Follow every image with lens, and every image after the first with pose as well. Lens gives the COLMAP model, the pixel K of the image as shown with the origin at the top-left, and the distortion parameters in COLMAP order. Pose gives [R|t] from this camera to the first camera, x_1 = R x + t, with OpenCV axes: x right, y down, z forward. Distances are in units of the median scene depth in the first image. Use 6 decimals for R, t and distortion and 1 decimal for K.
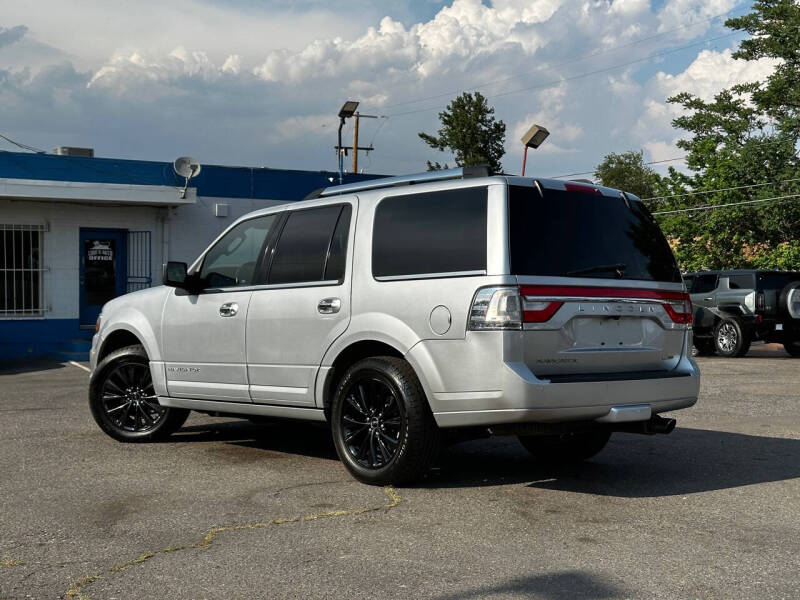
lens RADIAL K [[1172.6, 0, 400.0], [0, 1172.6, 300.0], [0, 0, 1]] dist [-0.002497, 0.631310]
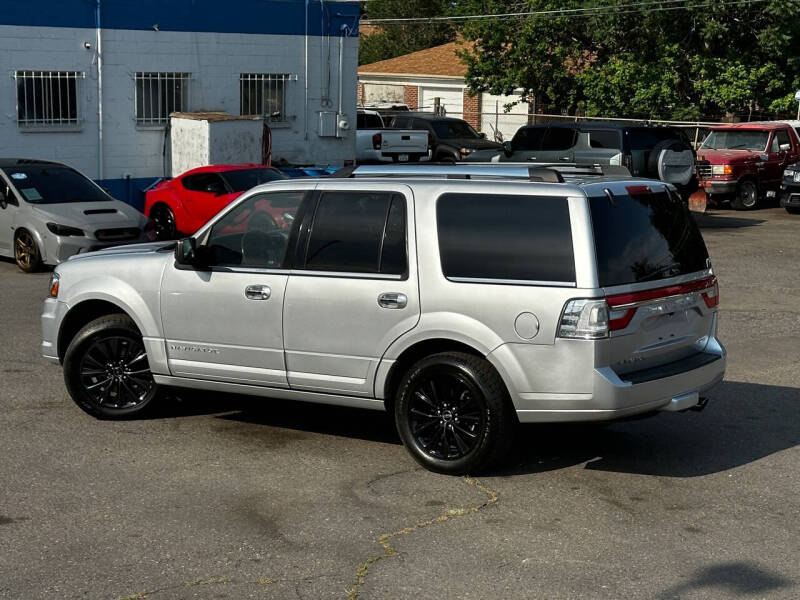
lens RADIAL K [[1735.7, 0, 400.0], [0, 1735.7, 300.0], [0, 0, 1]] dist [0.018879, 0.288520]
pose [[0.971745, -0.025061, 0.234701, -0.415363], [-0.007218, 0.990727, 0.135677, -0.203582], [-0.235925, -0.133538, 0.962552, -0.458185]]
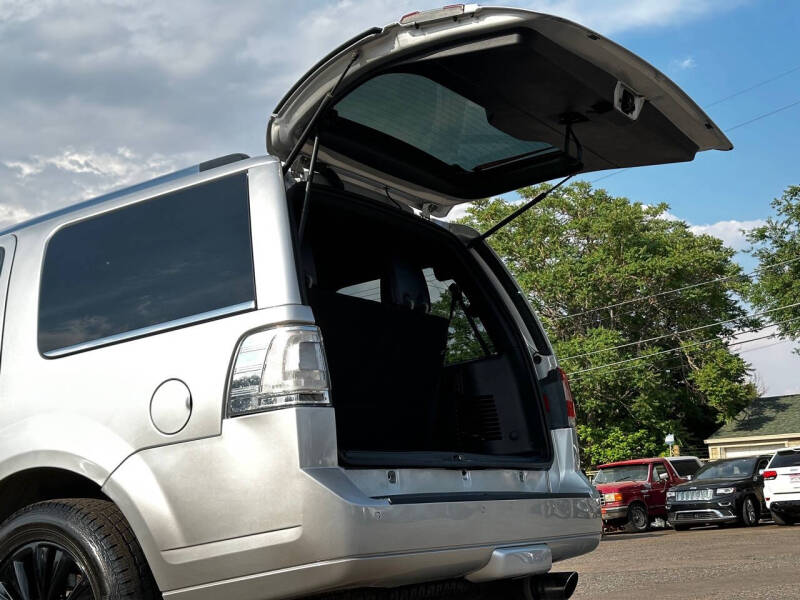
lens RADIAL K [[1124.0, 0, 400.0], [0, 1124.0, 300.0], [0, 0, 1]] dist [0.029110, 0.657831]
pose [[0.970548, -0.030464, 0.238973, 0.013568], [0.077888, 0.978377, -0.191606, 0.069556], [-0.227969, 0.204576, 0.951934, 0.447316]]
